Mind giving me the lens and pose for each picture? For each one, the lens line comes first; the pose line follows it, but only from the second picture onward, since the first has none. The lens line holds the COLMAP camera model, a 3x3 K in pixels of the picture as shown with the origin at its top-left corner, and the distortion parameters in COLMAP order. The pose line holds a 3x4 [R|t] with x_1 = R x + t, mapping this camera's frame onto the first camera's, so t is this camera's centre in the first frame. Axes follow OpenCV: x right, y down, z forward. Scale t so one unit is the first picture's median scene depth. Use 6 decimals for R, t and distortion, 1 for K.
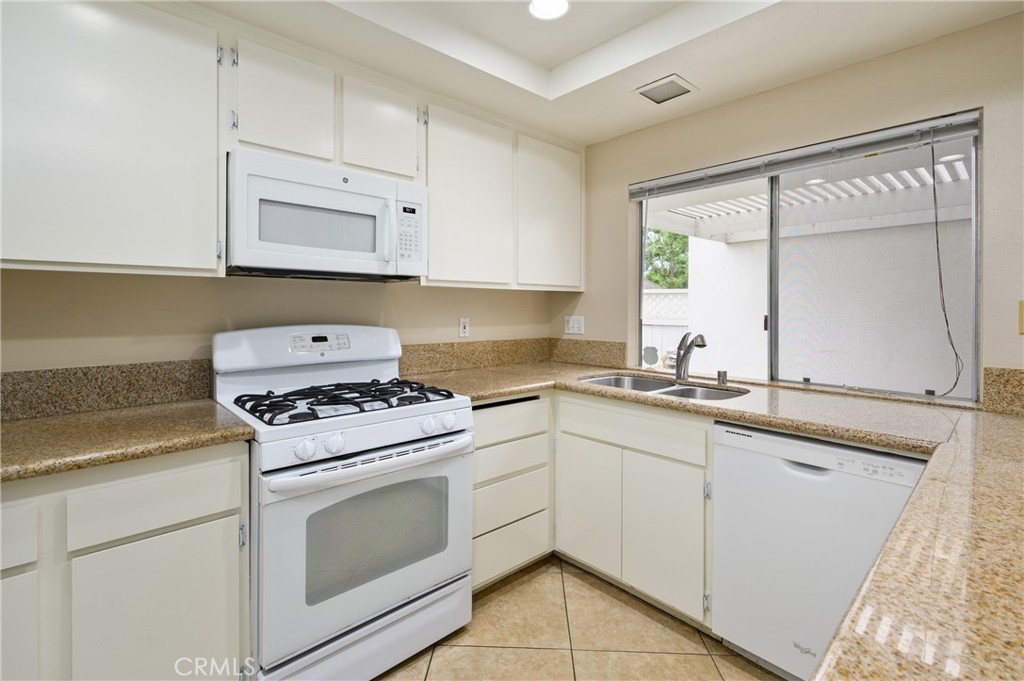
lens RADIAL K [[472.3, 0, 514.3], [0, 472.3, 307.4], [0, 0, 1]] dist [0.000866, 0.000204]
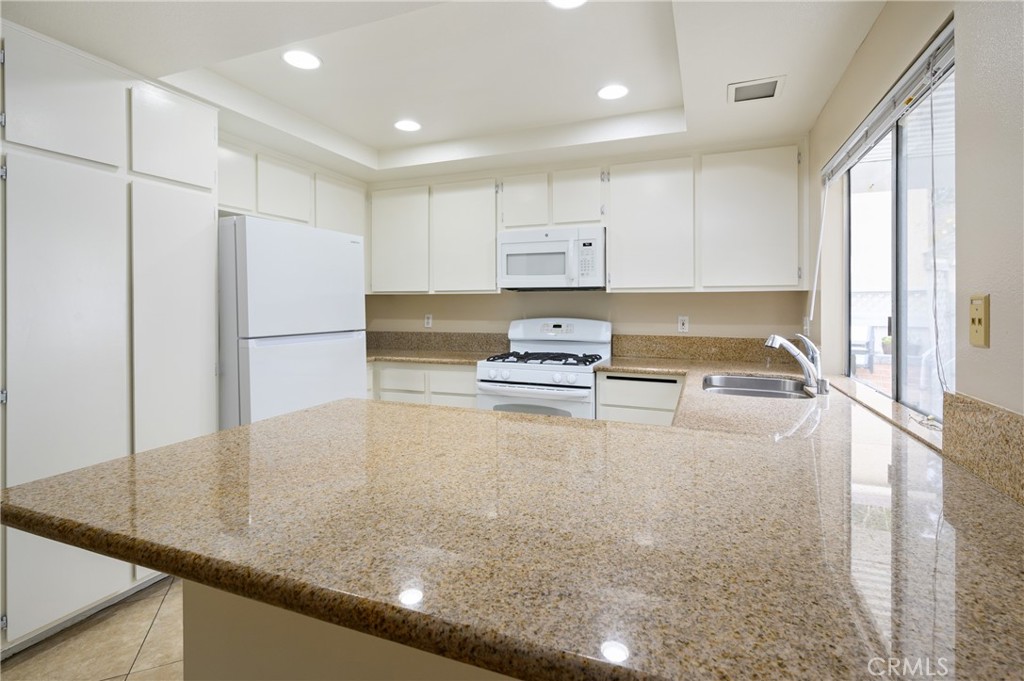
lens RADIAL K [[491.0, 0, 514.4], [0, 491.0, 310.2], [0, 0, 1]] dist [-0.002454, -0.000222]
pose [[0.428338, 0.001993, -0.903616, 1.119702], [-0.000388, 0.999998, 0.002021, 0.005287], [0.903618, -0.000516, 0.428338, 0.098022]]
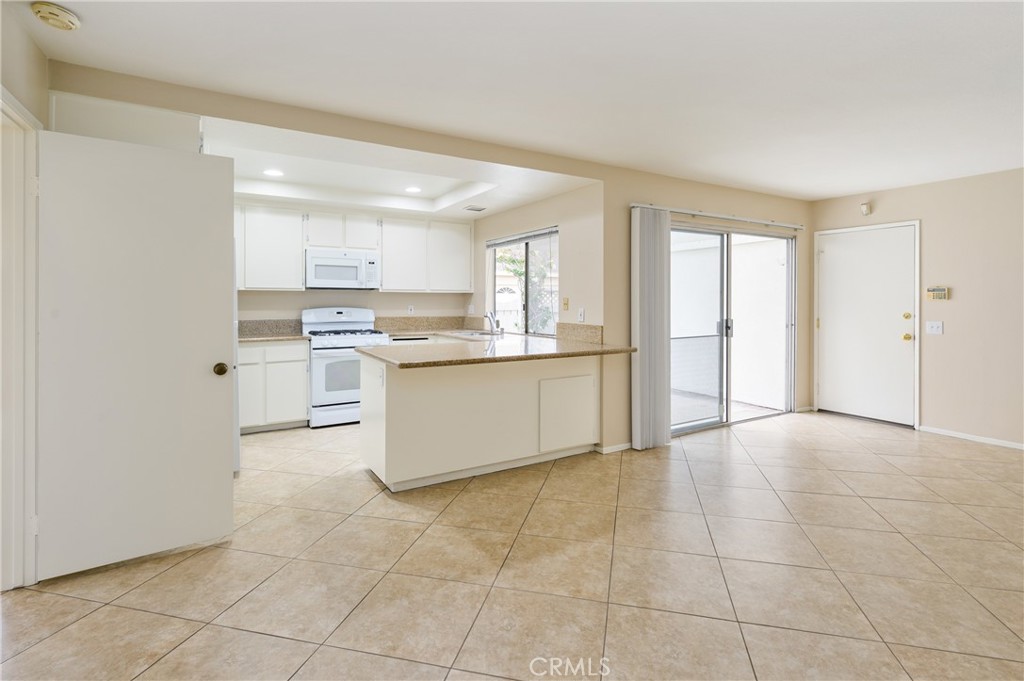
lens RADIAL K [[502.5, 0, 524.2], [0, 502.5, 300.8], [0, 0, 1]] dist [-0.000491, -0.000073]
pose [[0.981470, -0.001501, -0.191611, 1.112517], [0.001252, 0.999998, -0.001423, 0.005172], [0.191613, 0.001157, 0.981470, -1.519049]]
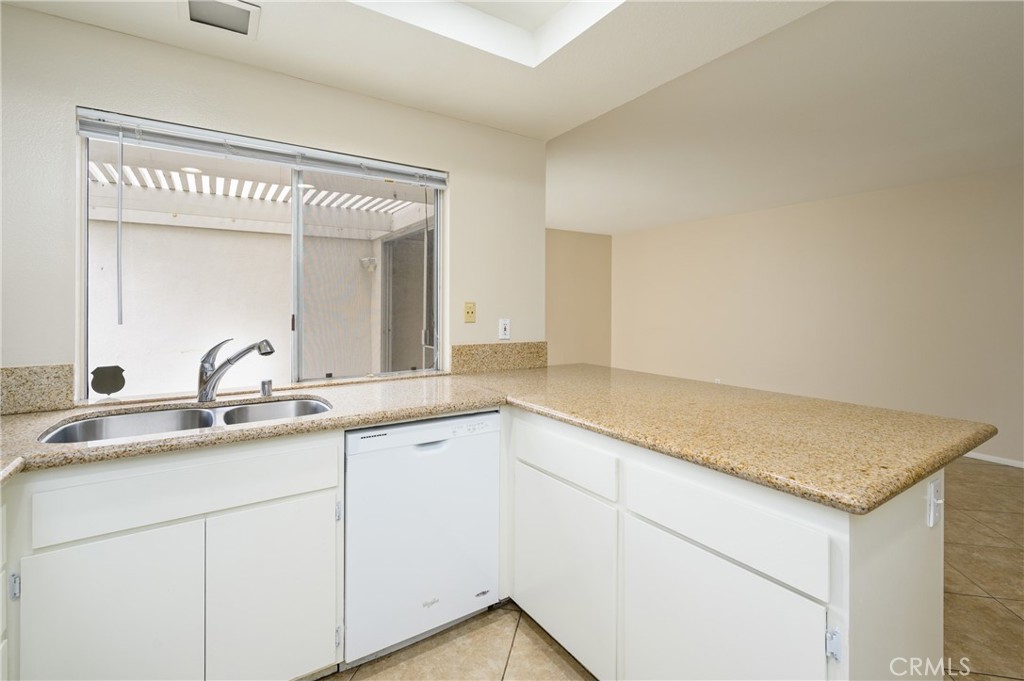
lens RADIAL K [[463.2, 0, 514.5], [0, 463.2, 308.1], [0, 0, 1]] dist [0.013844, -0.000077]
pose [[0.162172, -0.008999, 0.986721, -0.352848], [-0.001891, 0.999954, 0.009430, -0.006259], [-0.986761, -0.003395, 0.162148, 0.458316]]
